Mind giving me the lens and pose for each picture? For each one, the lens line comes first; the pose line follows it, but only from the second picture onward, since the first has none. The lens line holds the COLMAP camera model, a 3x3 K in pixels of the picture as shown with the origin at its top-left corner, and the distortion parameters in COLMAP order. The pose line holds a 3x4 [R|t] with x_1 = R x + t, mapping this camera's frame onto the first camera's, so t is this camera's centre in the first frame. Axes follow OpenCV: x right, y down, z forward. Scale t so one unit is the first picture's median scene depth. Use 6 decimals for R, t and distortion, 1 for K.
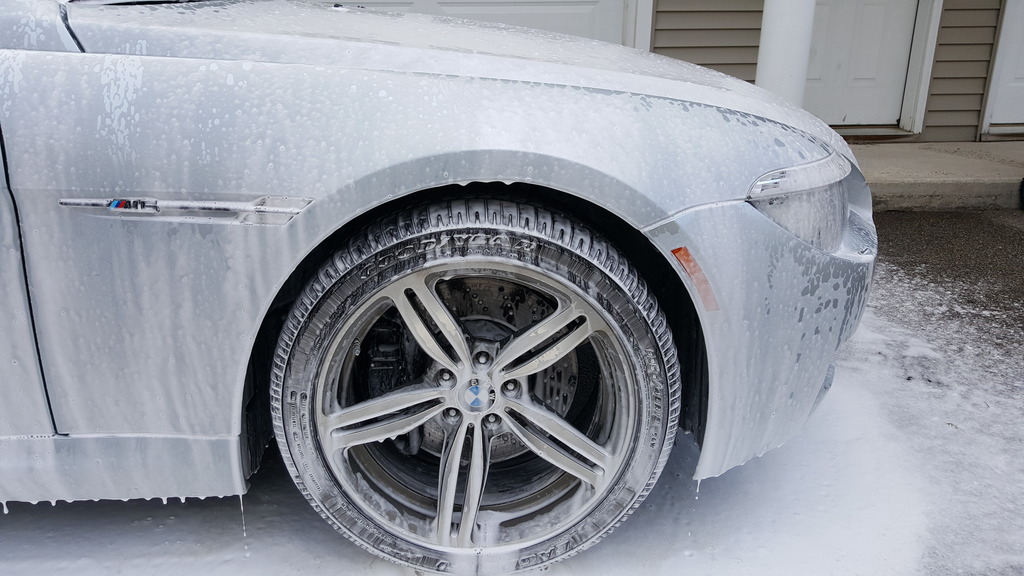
lens RADIAL K [[758.7, 0, 490.9], [0, 758.7, 284.6], [0, 0, 1]] dist [0.108284, -0.170745]
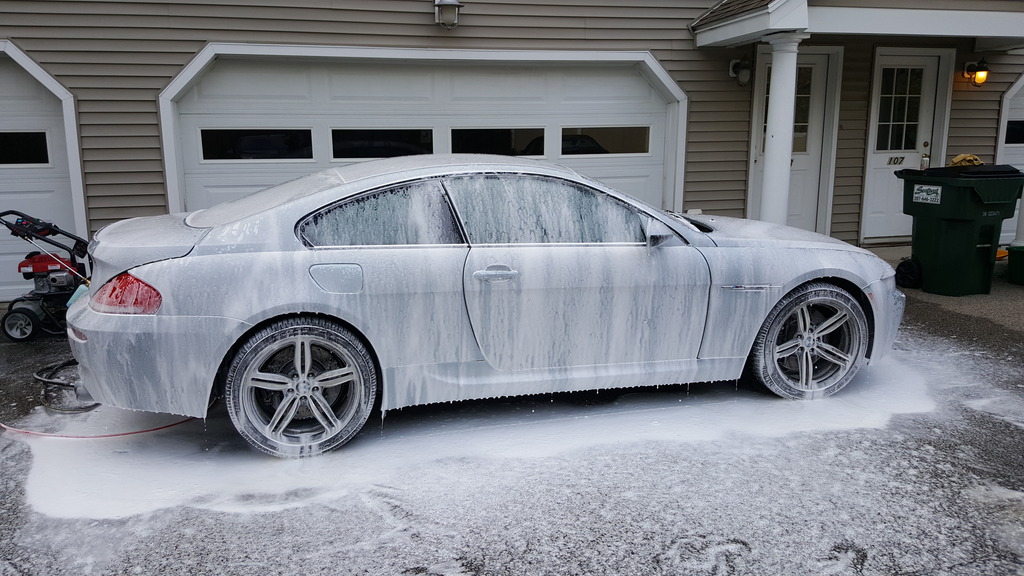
lens RADIAL K [[758.7, 0, 490.9], [0, 758.7, 284.6], [0, 0, 1]] dist [0.108284, -0.170745]
pose [[0.978997, -0.041601, 0.199584, -2.058947], [0.068684, 0.989032, -0.130757, 0.245967], [-0.191956, 0.141718, 0.971117, -2.036281]]
